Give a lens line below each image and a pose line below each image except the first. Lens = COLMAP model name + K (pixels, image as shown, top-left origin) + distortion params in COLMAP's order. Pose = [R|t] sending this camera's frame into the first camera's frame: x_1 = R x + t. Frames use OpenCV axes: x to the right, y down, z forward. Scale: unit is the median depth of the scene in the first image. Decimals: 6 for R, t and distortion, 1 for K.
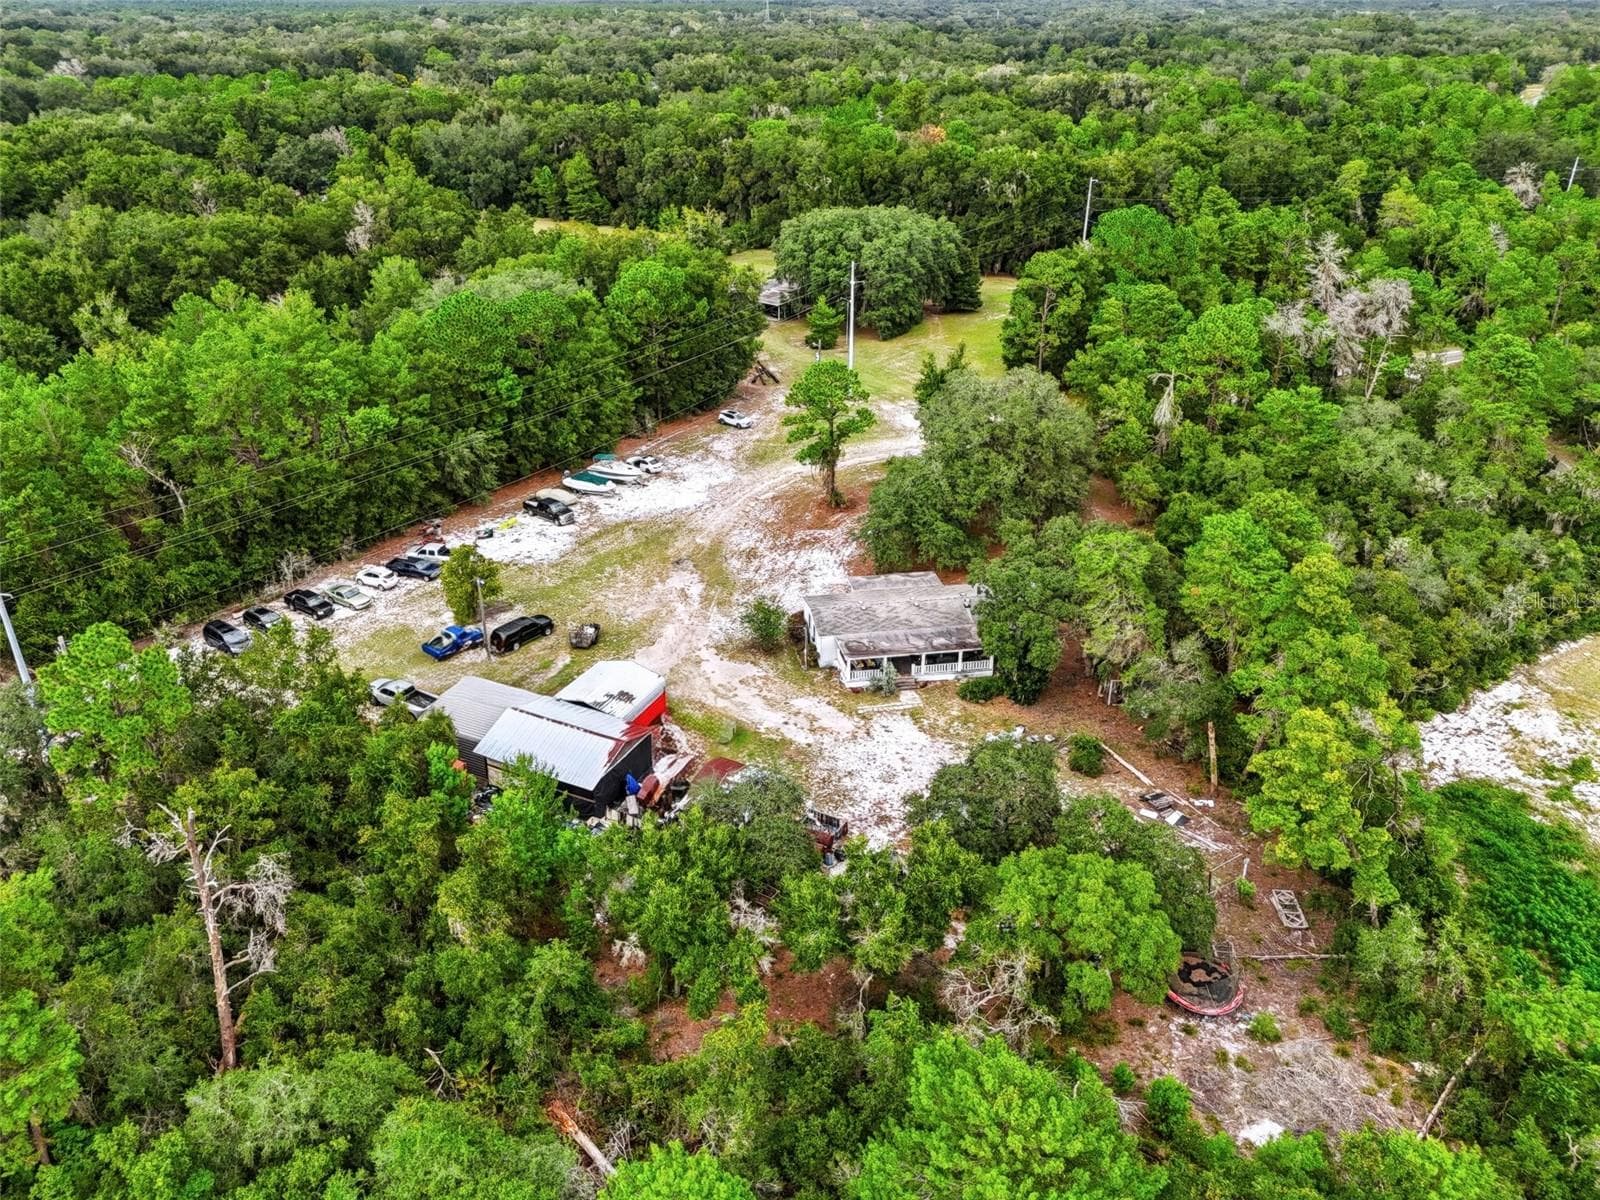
lens RADIAL K [[1160.2, 0, 806.5], [0, 1160.2, 547.4], [0, 0, 1]] dist [0.087466, -0.086546]
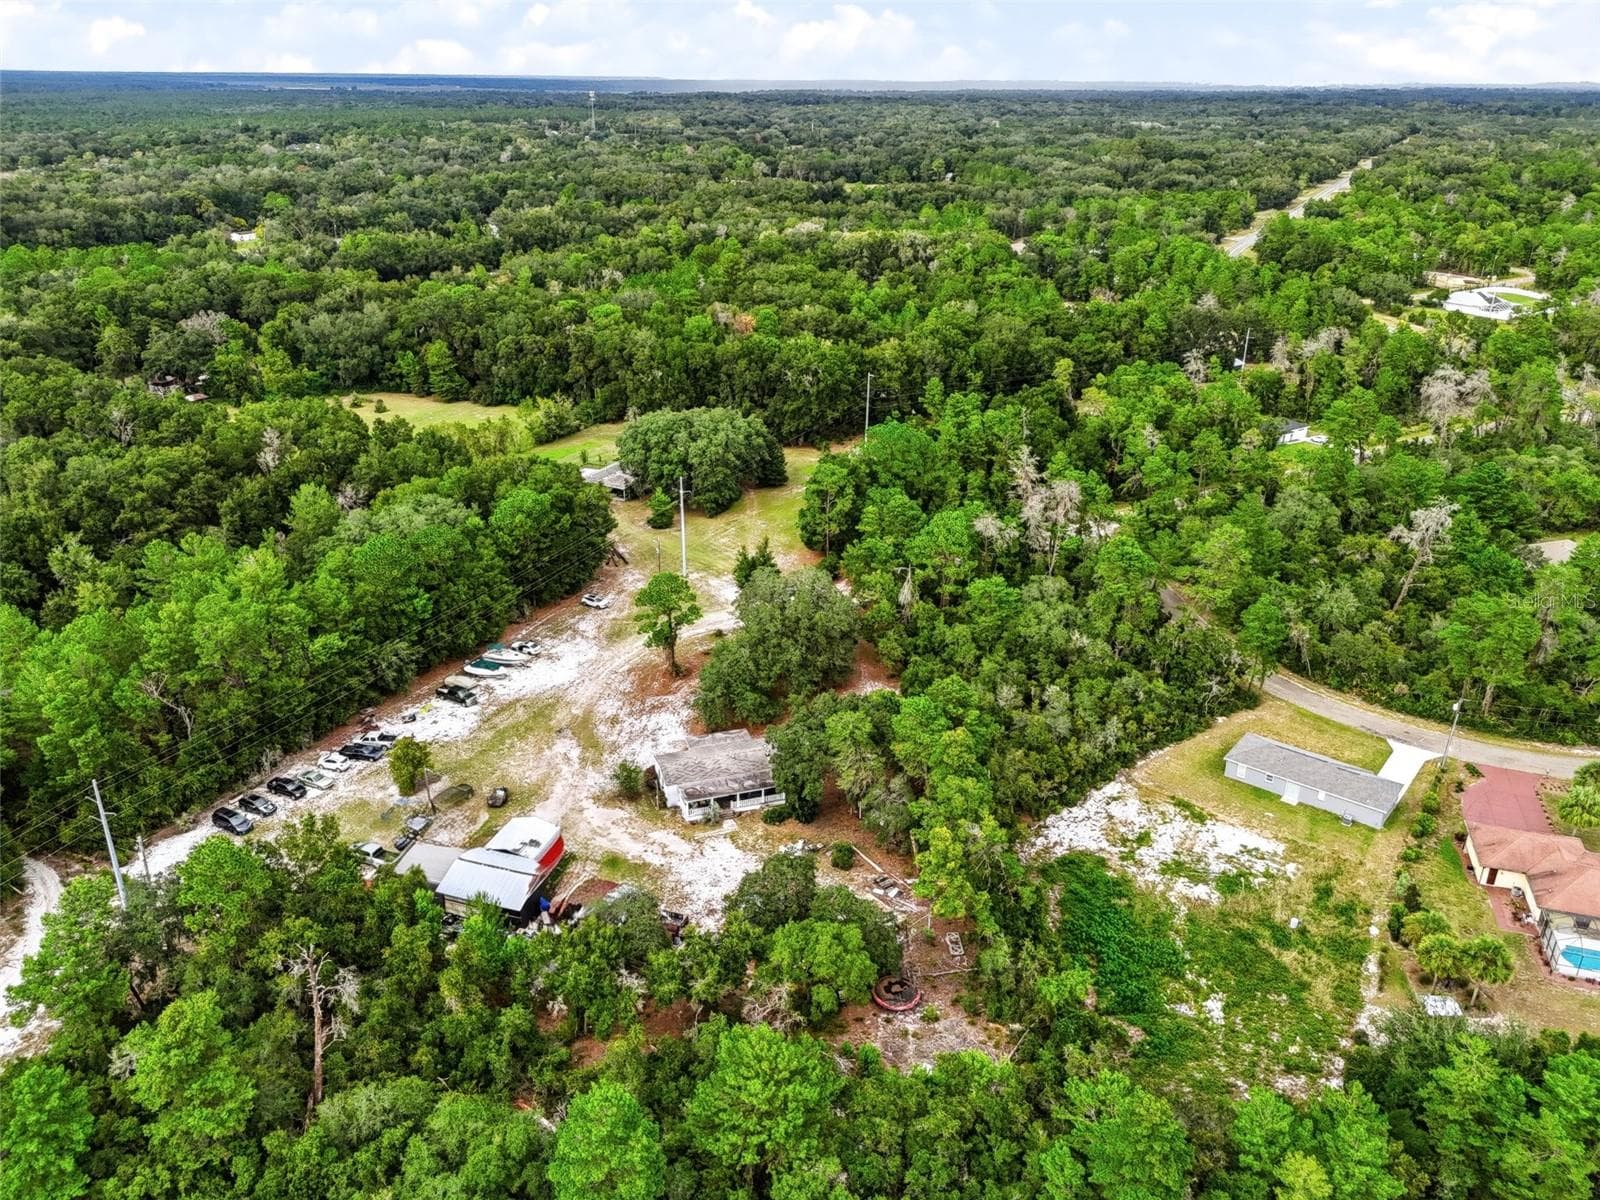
lens RADIAL K [[1160.2, 0, 806.5], [0, 1160.2, 547.4], [0, 0, 1]] dist [0.087466, -0.086546]
pose [[0.990337, -0.049361, 0.129598, 0.010291], [0.057934, 0.996315, -0.063241, -0.114711], [-0.125999, 0.070138, 0.989548, -0.470416]]
